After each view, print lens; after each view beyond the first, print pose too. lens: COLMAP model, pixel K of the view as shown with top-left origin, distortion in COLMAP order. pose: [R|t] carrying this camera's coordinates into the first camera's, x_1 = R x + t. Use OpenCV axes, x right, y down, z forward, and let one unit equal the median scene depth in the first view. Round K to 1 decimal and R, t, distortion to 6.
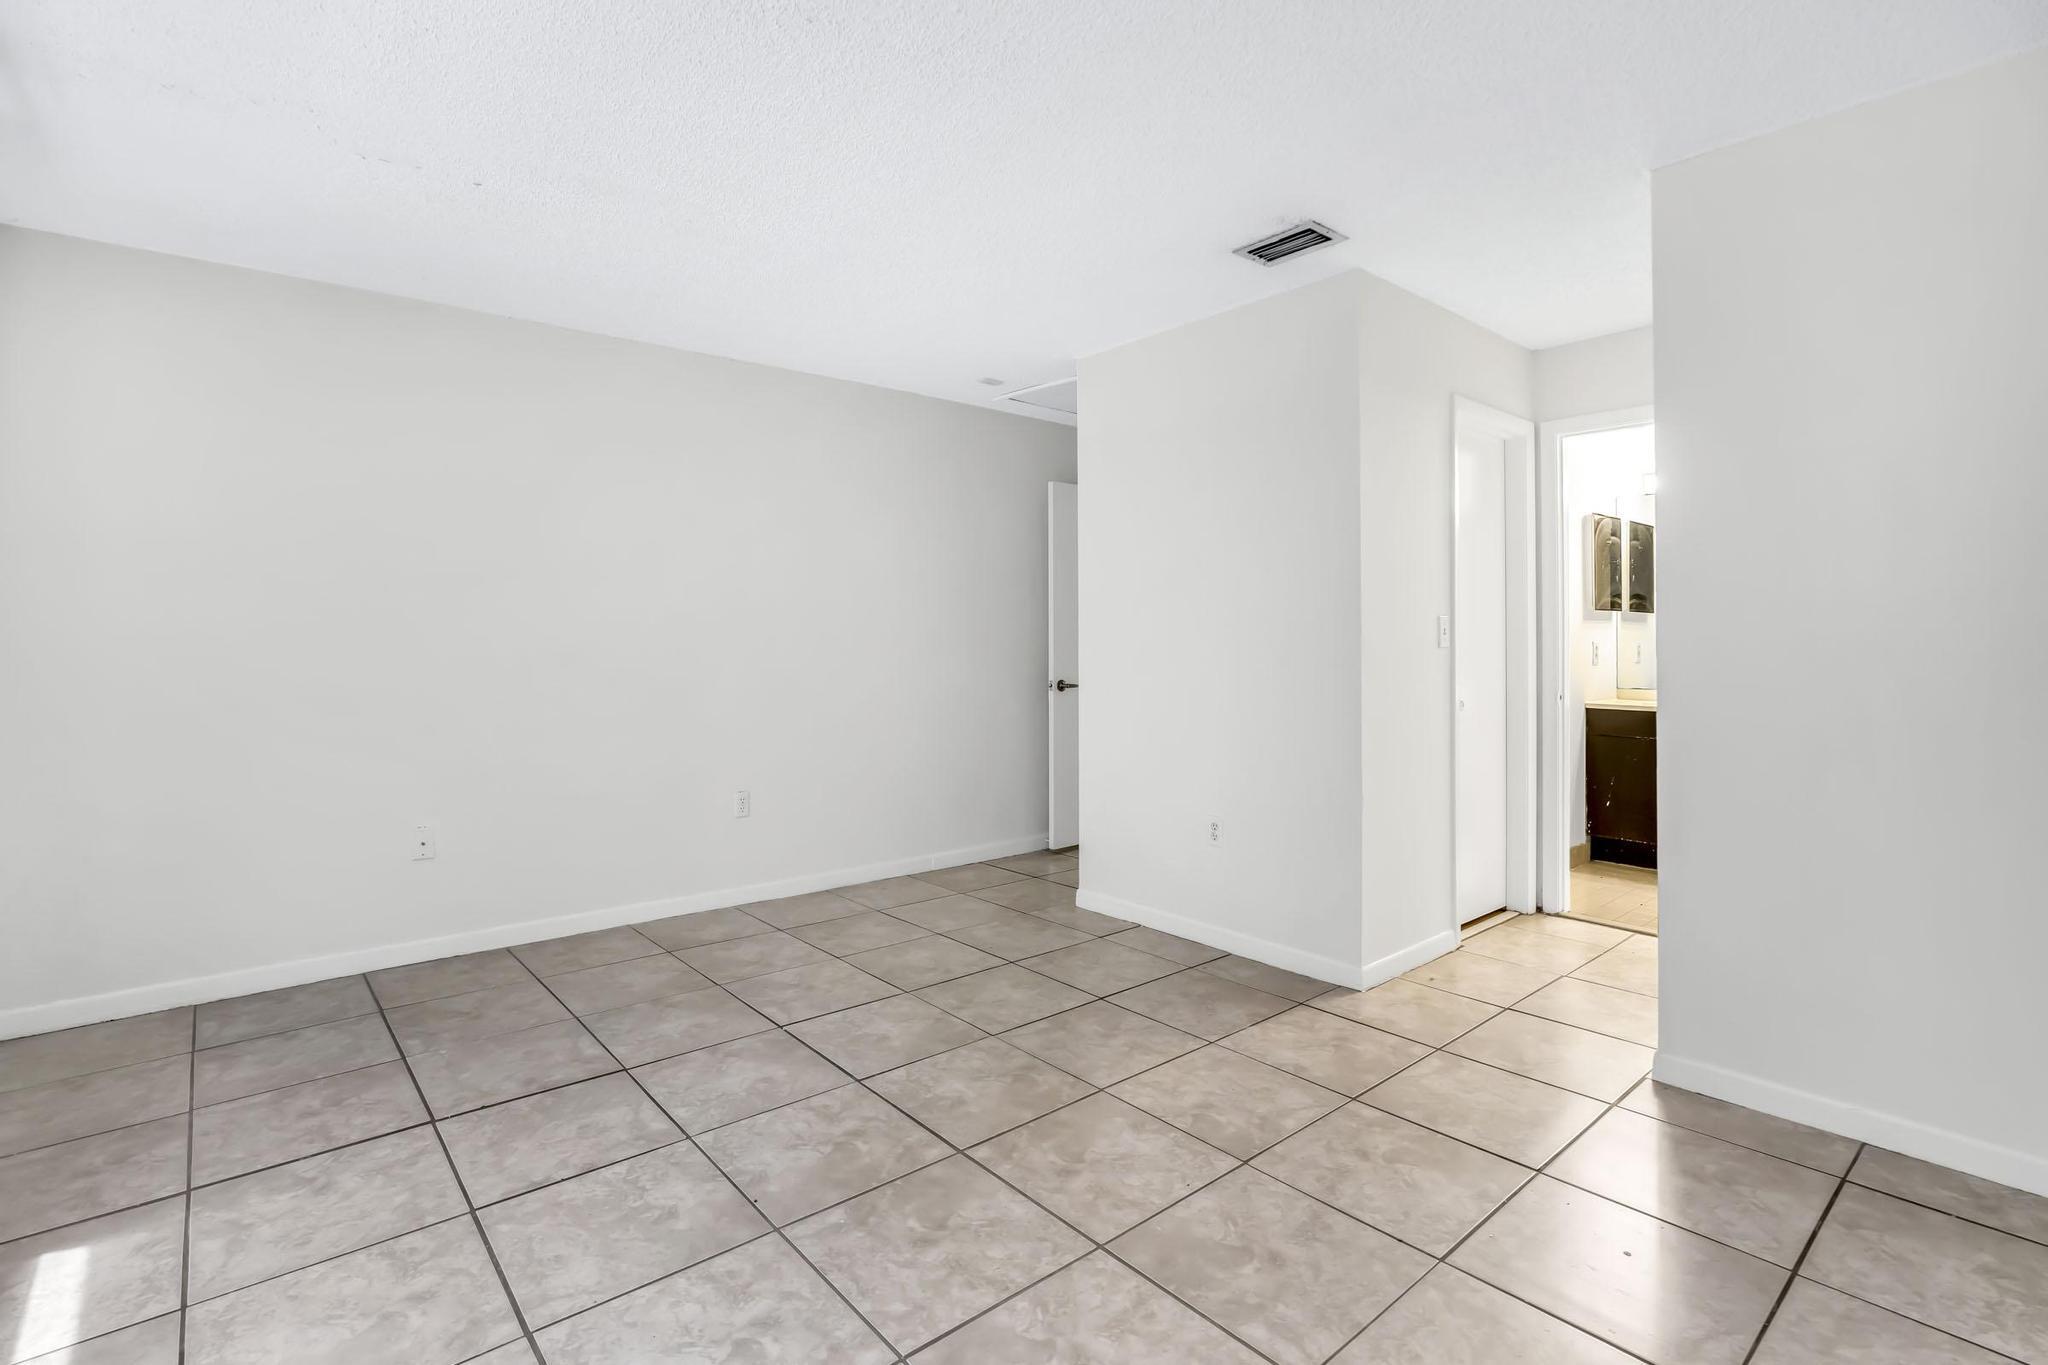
lens RADIAL K [[965.1, 0, 1022.9], [0, 965.1, 653.7], [0, 0, 1]] dist [-0.017404, 0.001775]
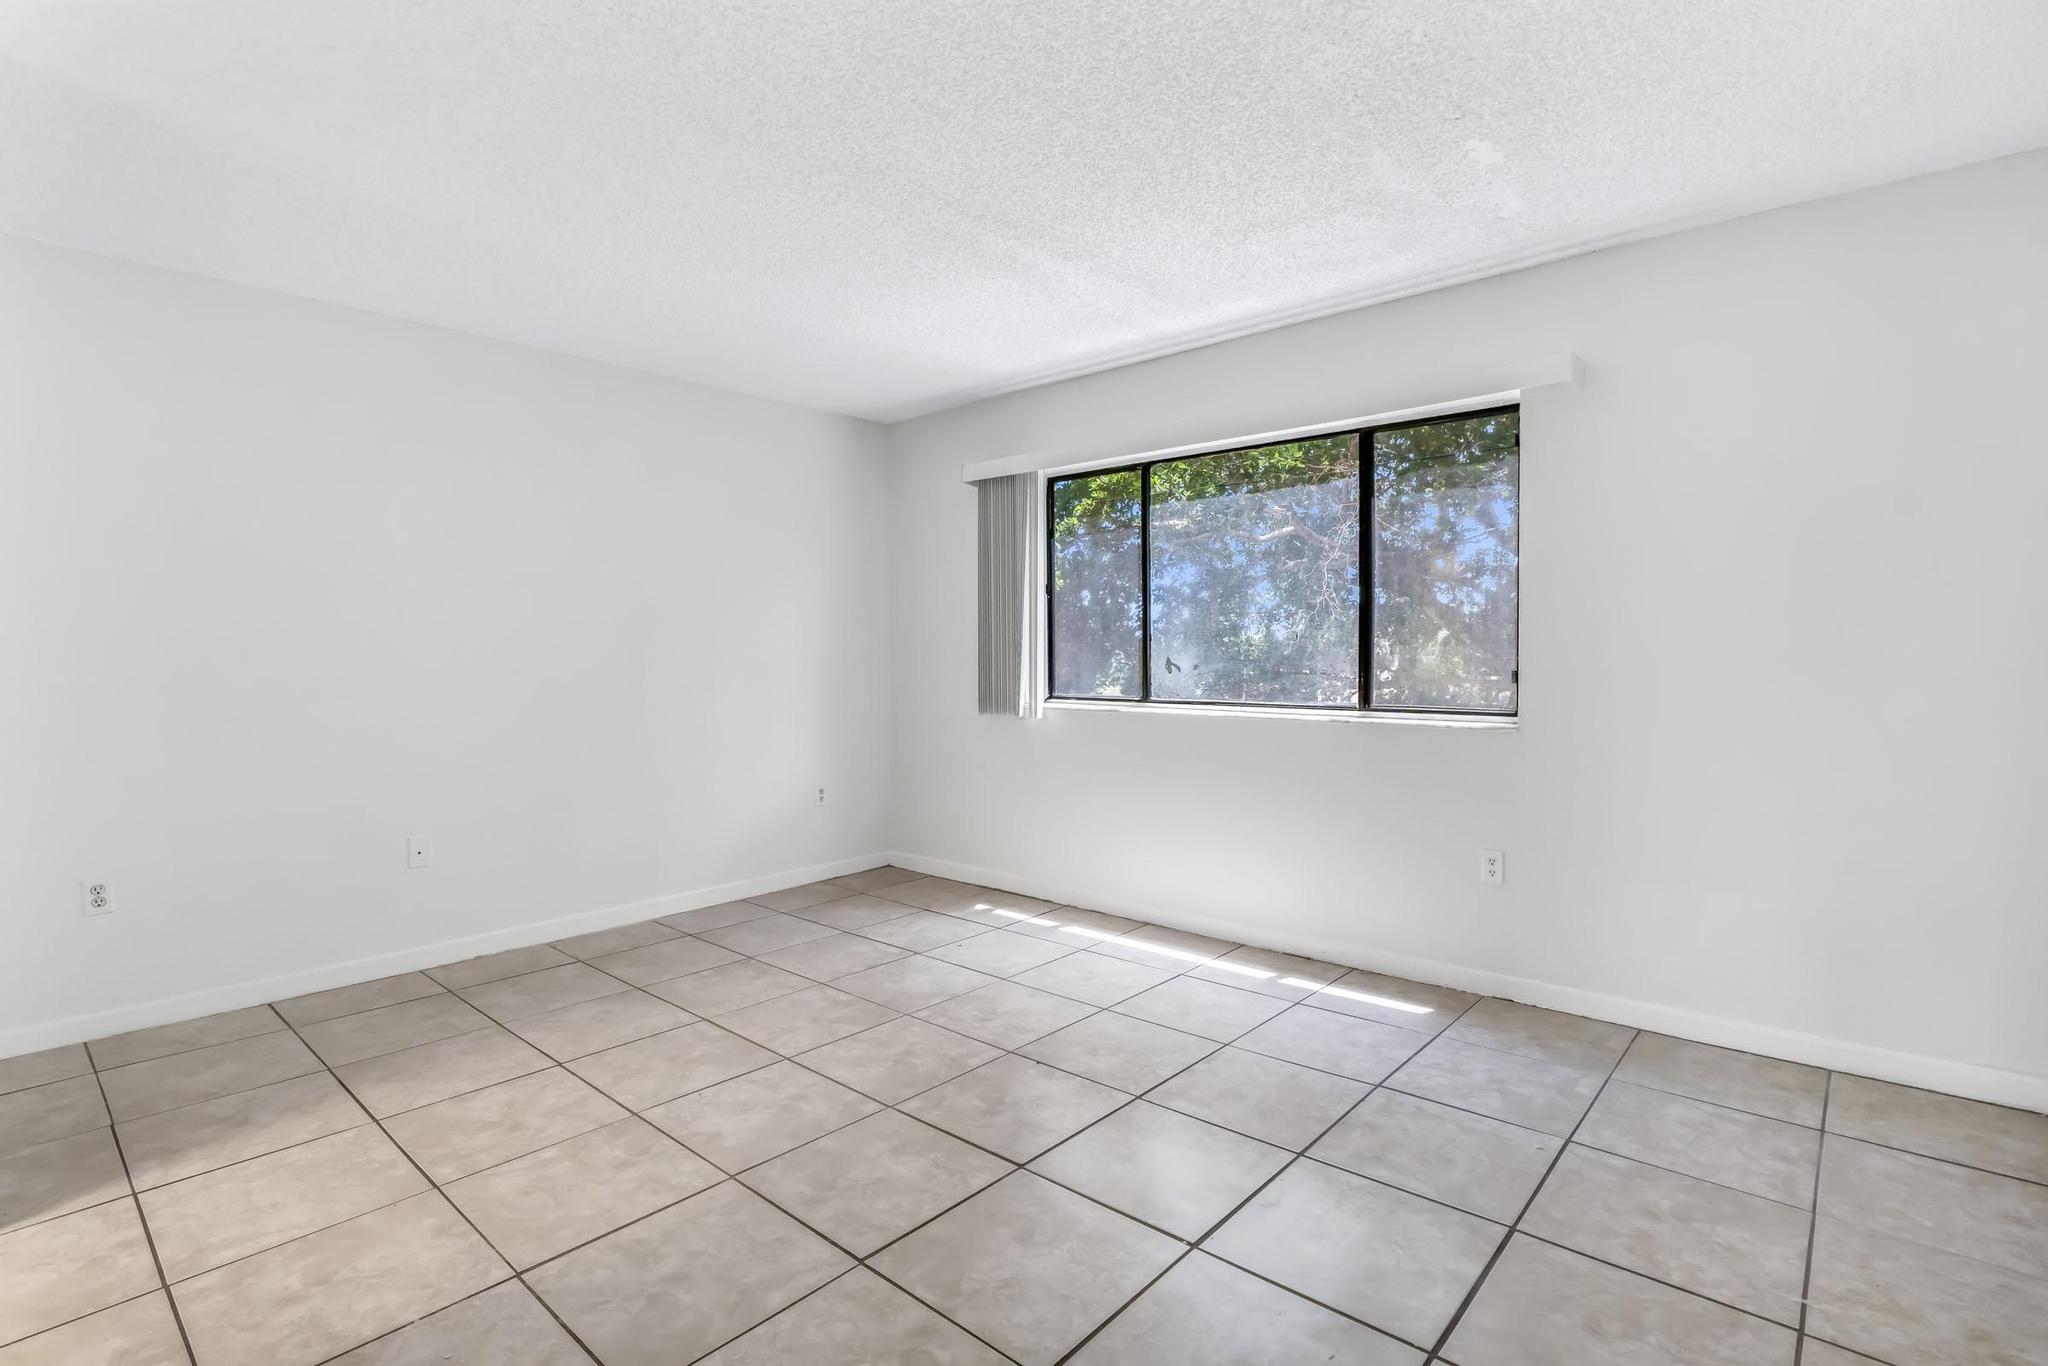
lens RADIAL K [[965.1, 0, 1022.9], [0, 965.1, 654.2], [0, 0, 1]] dist [-0.017404, 0.001775]
pose [[-0.990896, 0.007743, -0.134406, -0.064155], [0.005346, 0.999820, 0.018186, -0.025597], [0.134523, 0.017302, -0.990759, 1.887213]]
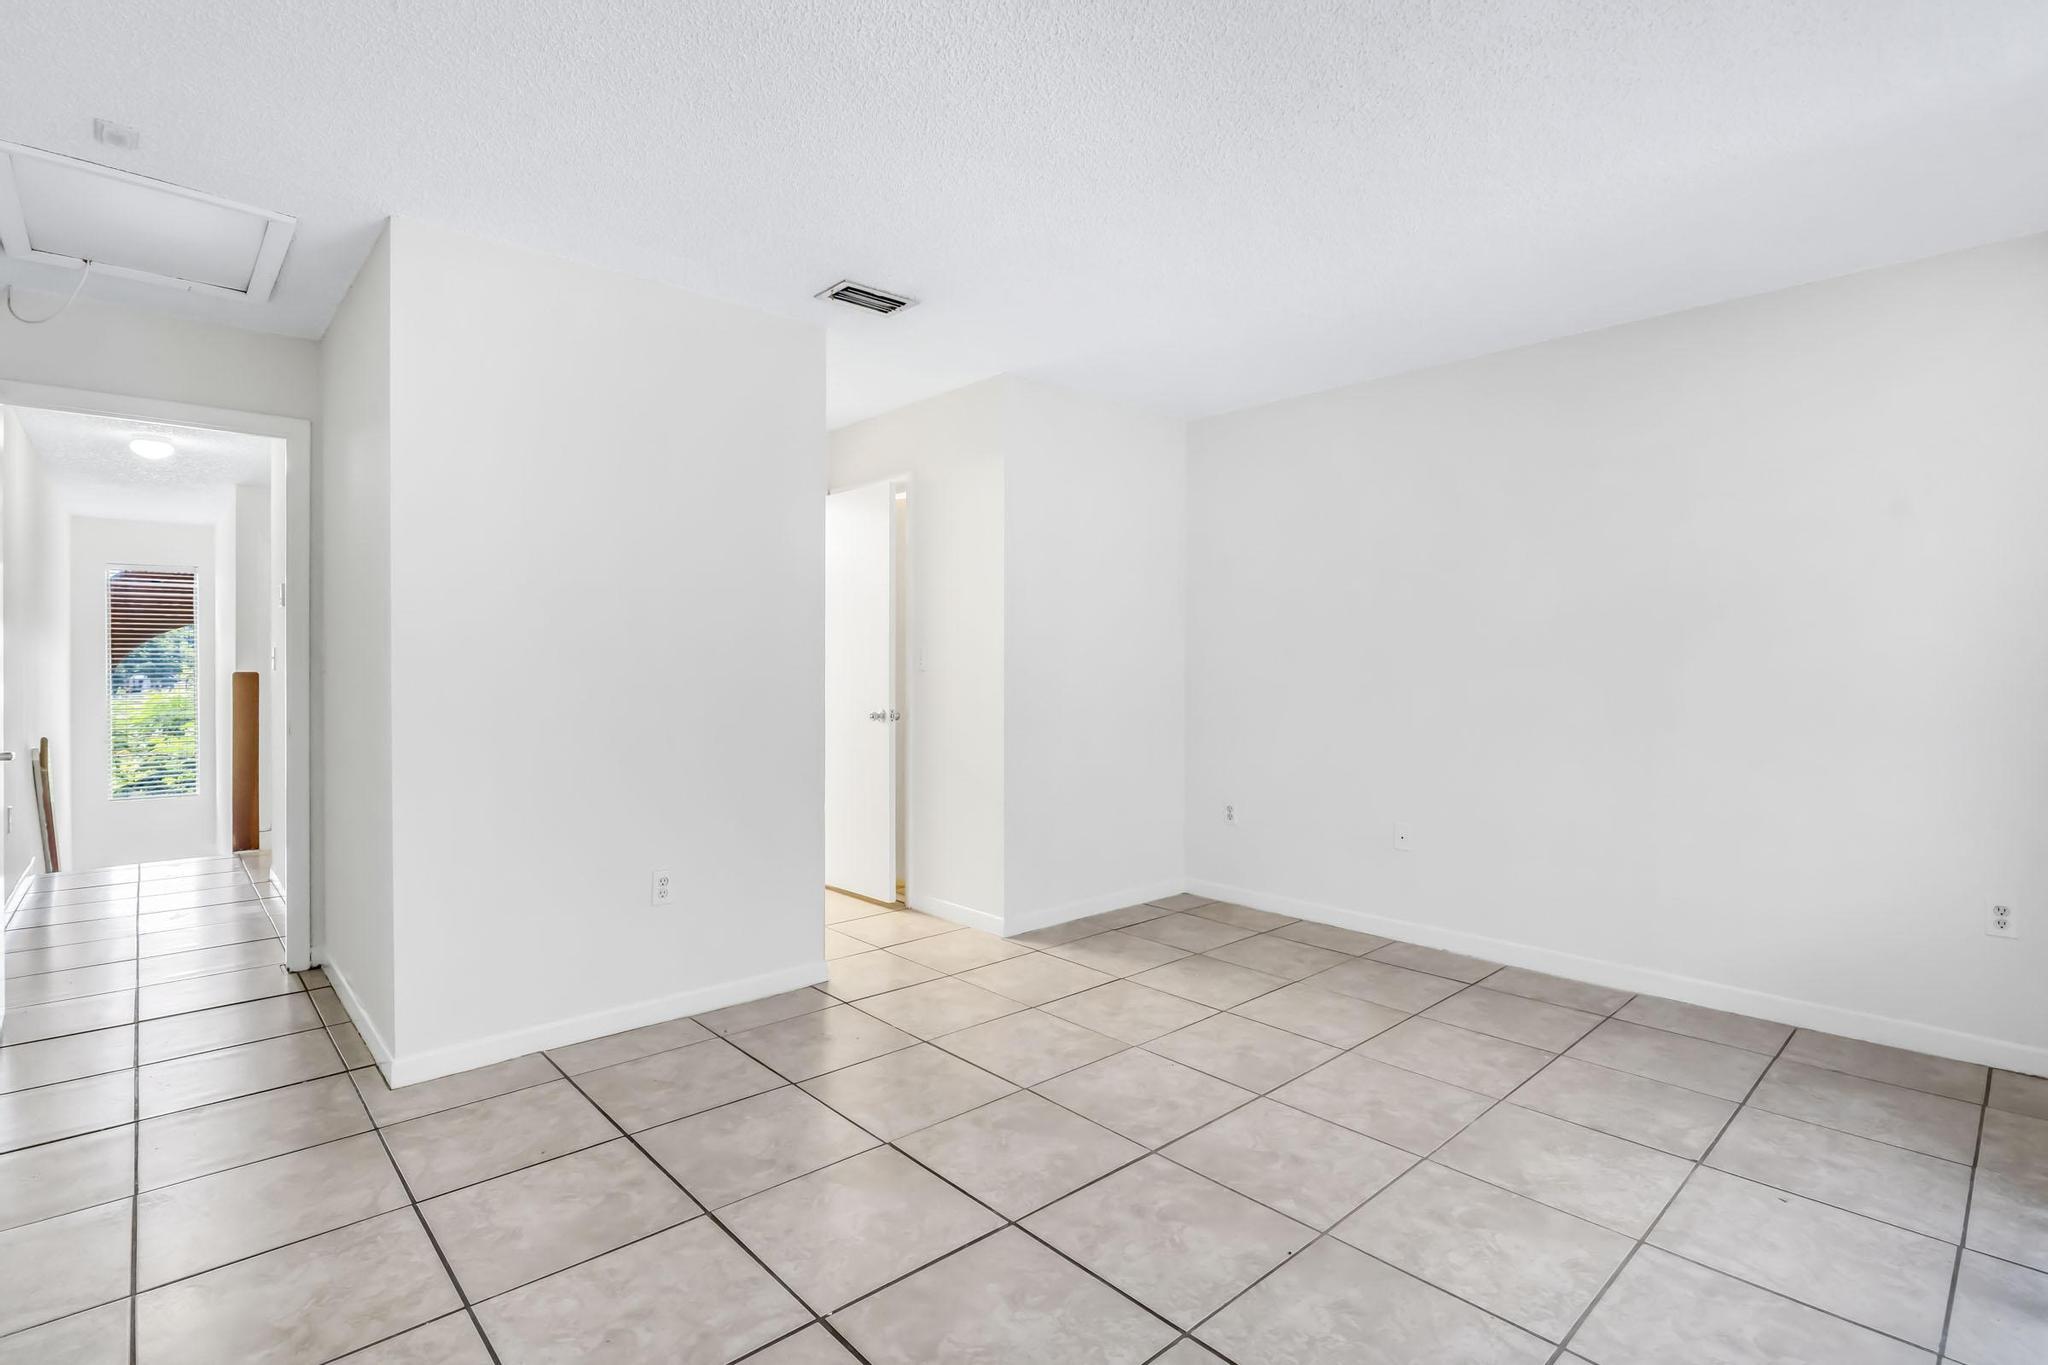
lens RADIAL K [[972.5, 0, 1033.4], [0, 972.5, 681.2], [0, 0, 1]] dist [-0.020242, 0.001934]
pose [[-0.044184, -0.017424, 0.998871, -0.977587], [0.010929, 0.999780, 0.017923, -0.010959], [-0.998964, 0.011709, -0.043984, 1.041118]]
